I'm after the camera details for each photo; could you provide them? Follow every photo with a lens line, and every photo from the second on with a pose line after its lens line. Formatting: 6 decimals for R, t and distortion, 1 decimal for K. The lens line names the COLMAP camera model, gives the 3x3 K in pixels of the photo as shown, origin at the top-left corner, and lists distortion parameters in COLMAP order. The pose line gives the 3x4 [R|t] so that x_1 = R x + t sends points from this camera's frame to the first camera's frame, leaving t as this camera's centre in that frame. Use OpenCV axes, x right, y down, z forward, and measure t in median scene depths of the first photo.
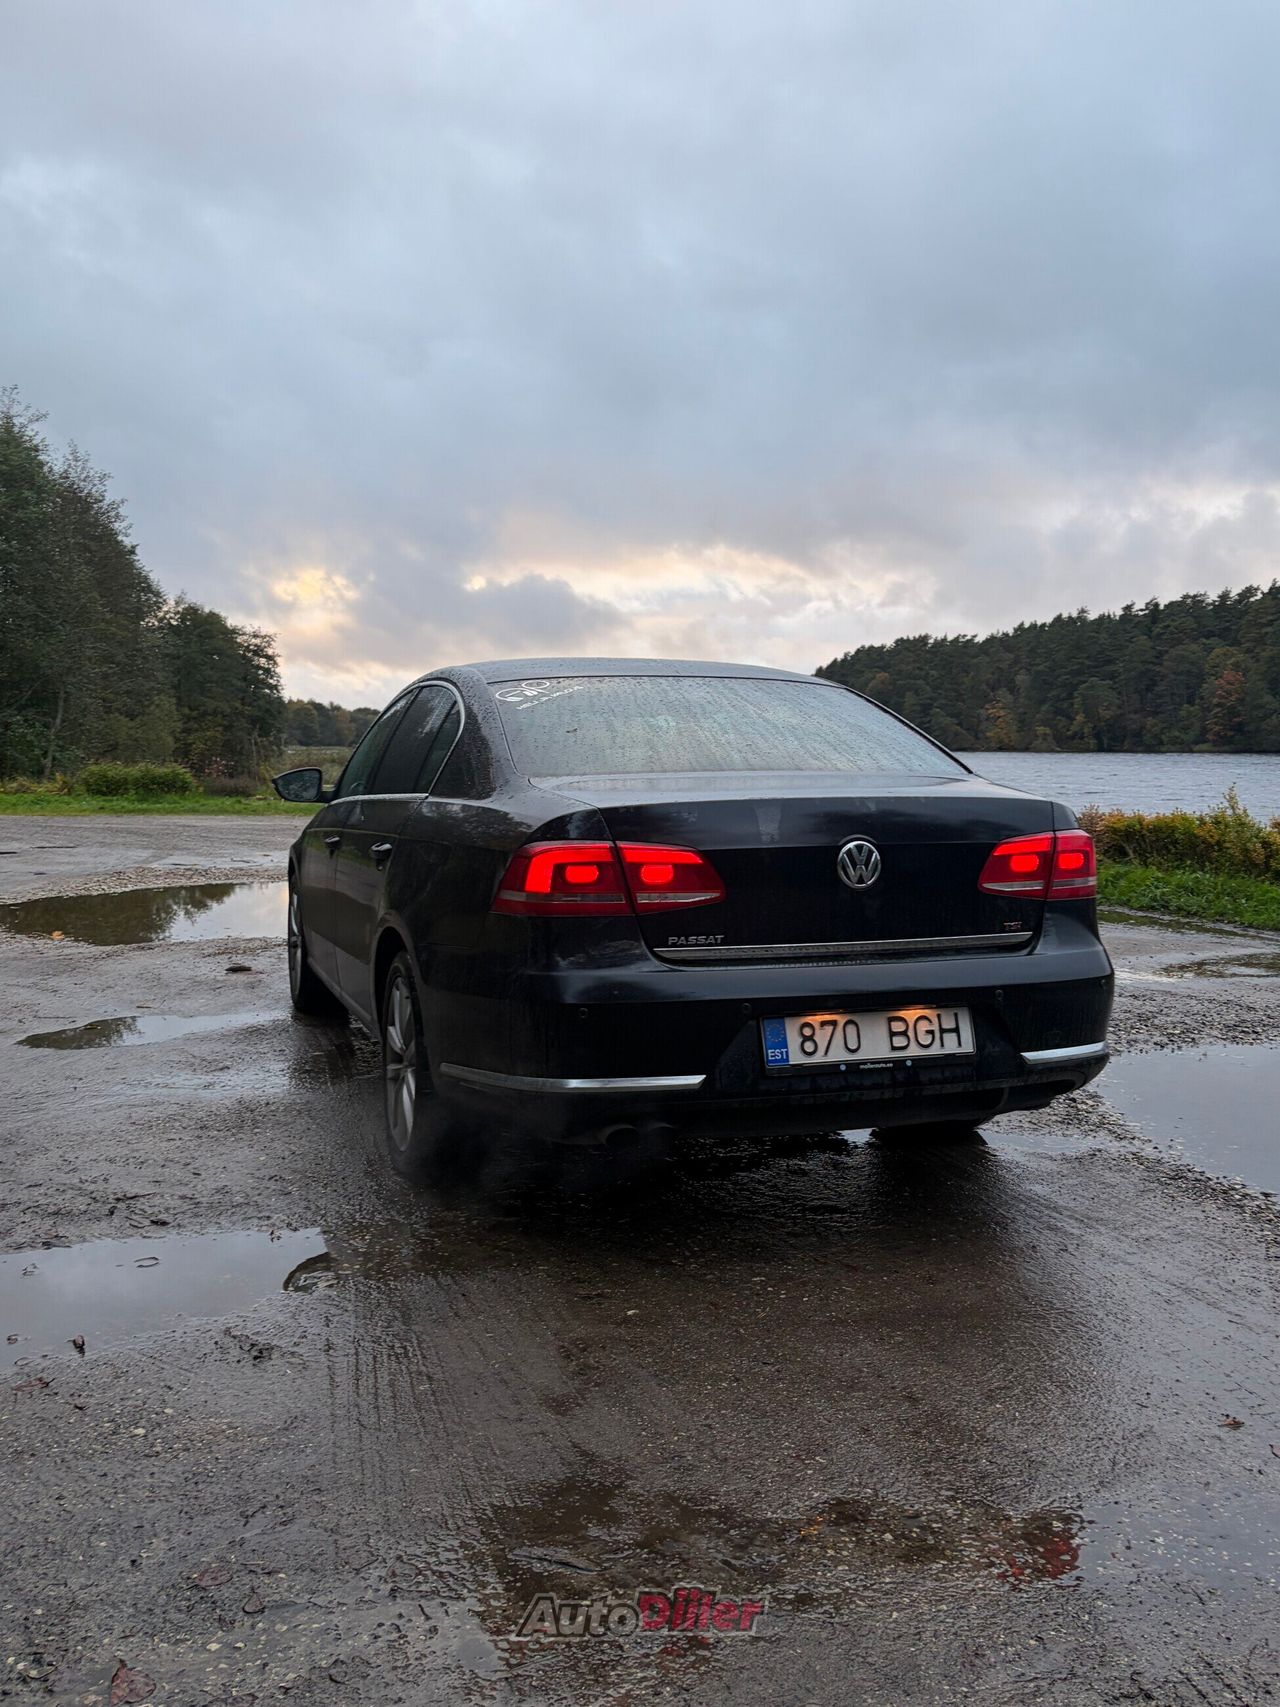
lens RADIAL K [[1551.9, 0, 662.6], [0, 1551.9, 883.7], [0, 0, 1]] dist [0.025671, -0.106061]
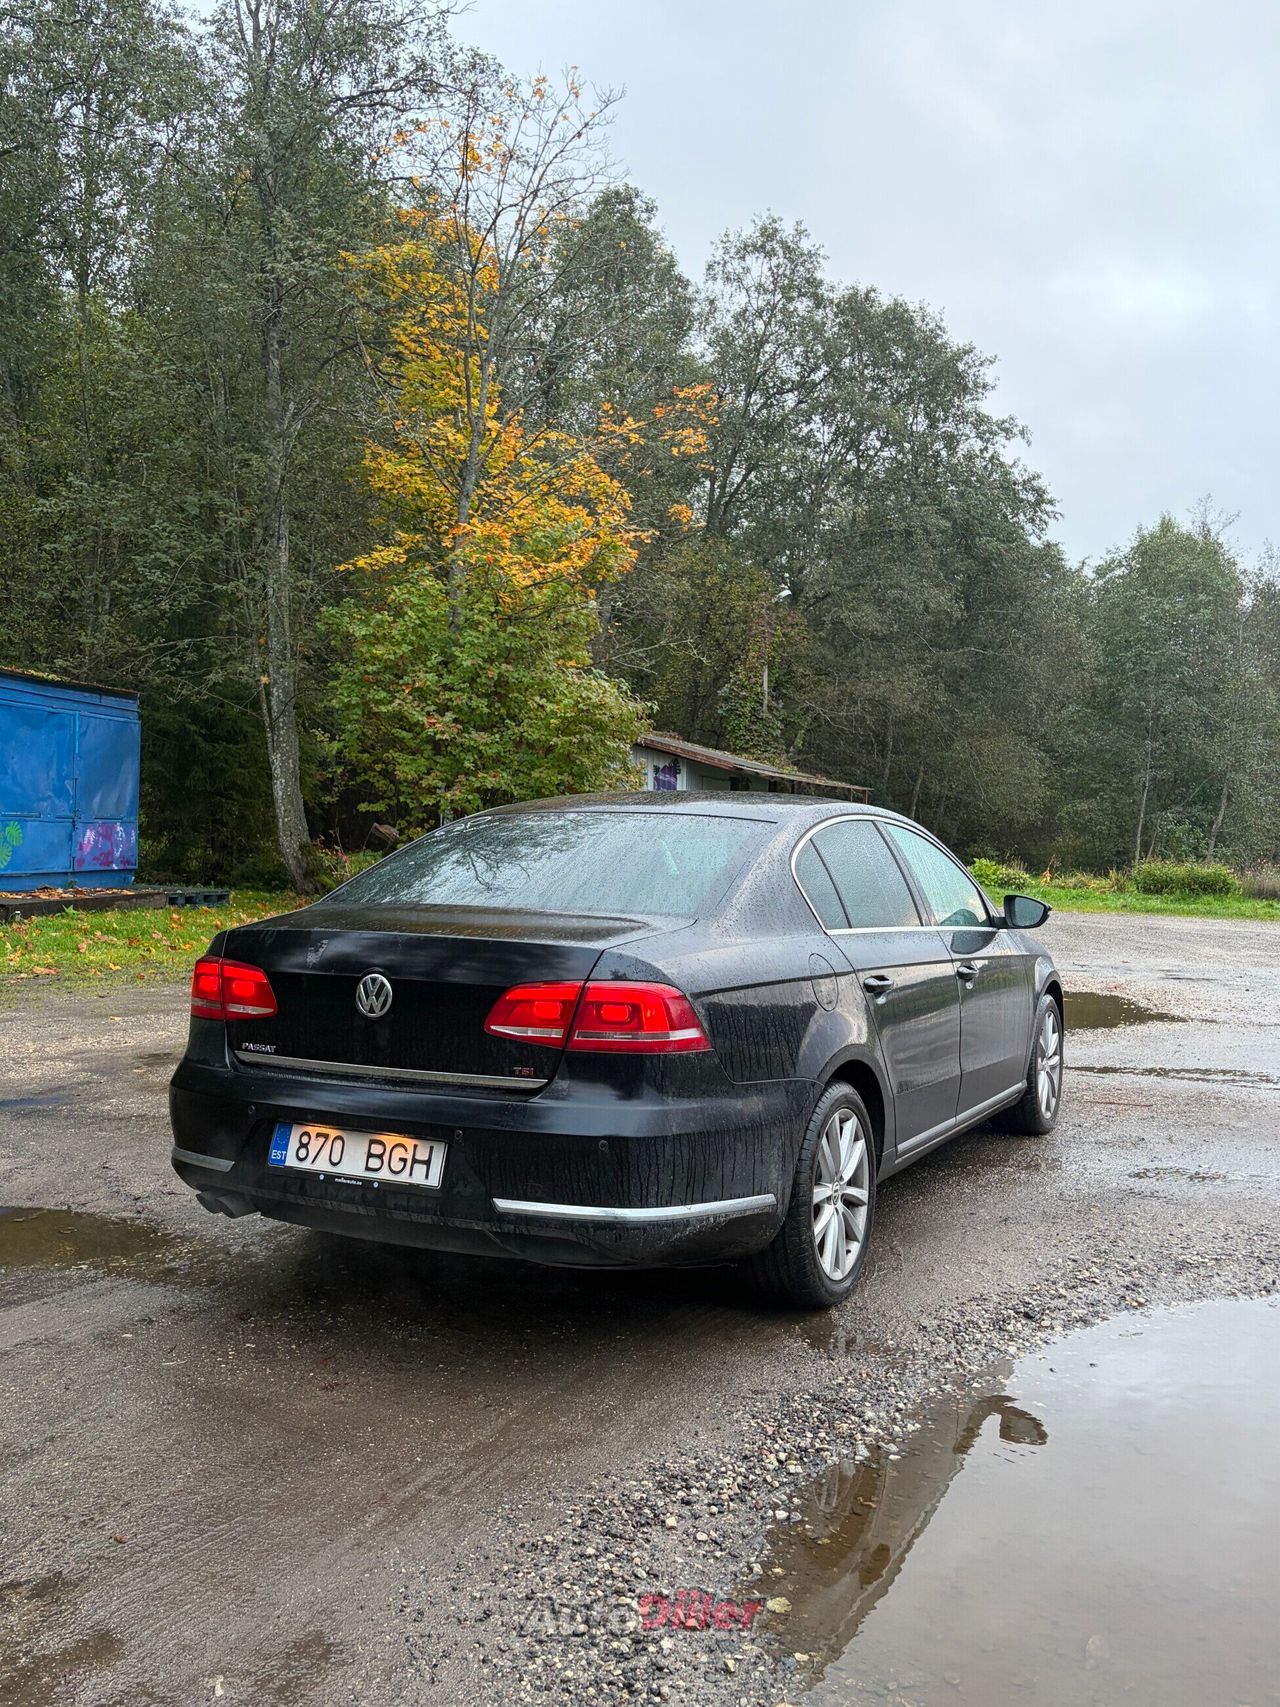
lens RADIAL K [[1551.9, 0, 625.1], [0, 1551.9, 863.3], [0, 0, 1]] dist [0.025671, -0.106061]
pose [[0.690766, 0.020429, -0.722790, 1.031251], [-0.072603, 0.996509, -0.041221, -0.072633], [0.719425, 0.080951, 0.689837, 0.360636]]
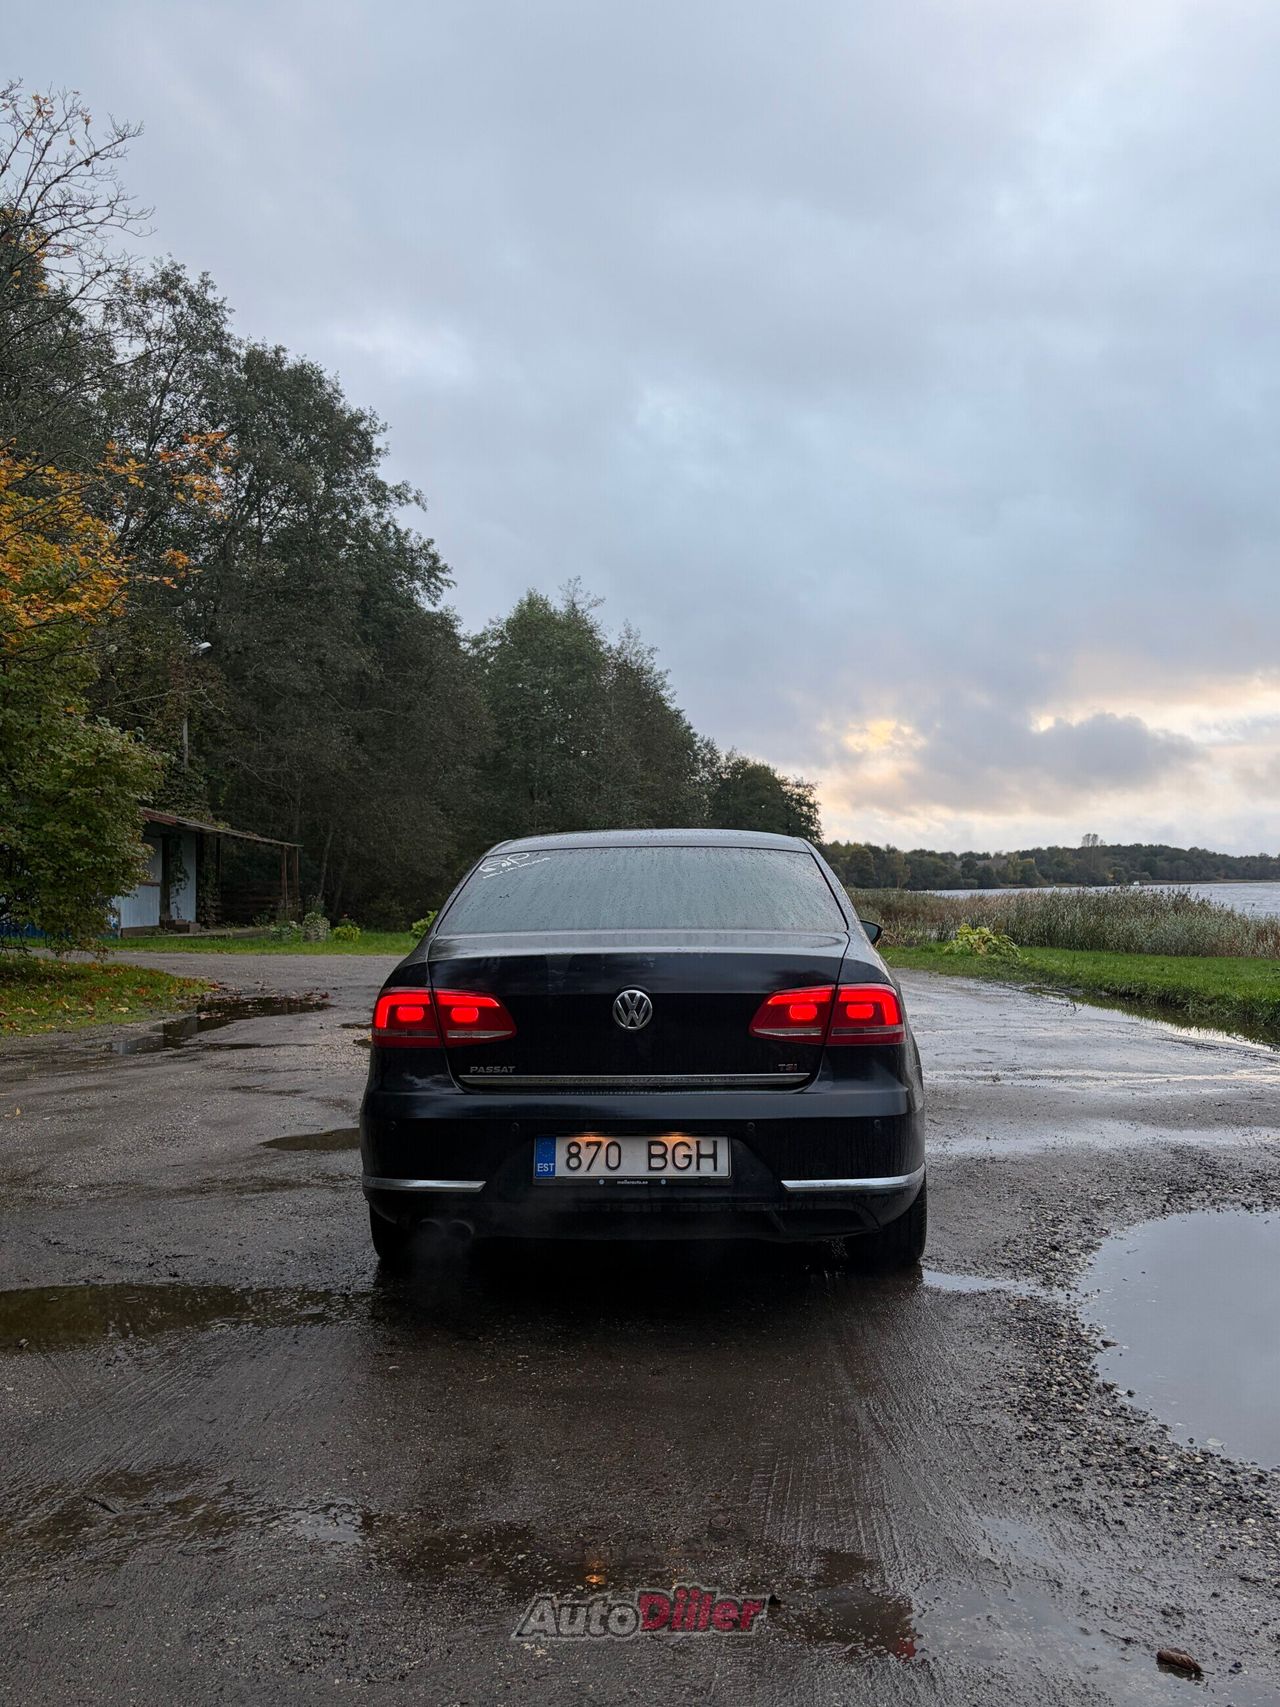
lens RADIAL K [[1551.9, 0, 656.2], [0, 1551.9, 853.8], [0, 0, 1]] dist [0.025671, -0.106061]
pose [[0.928534, -0.019391, -0.370739, 0.582778], [-0.021114, 0.994260, -0.104883, -0.007322], [0.370645, 0.105216, 0.922796, -0.105496]]
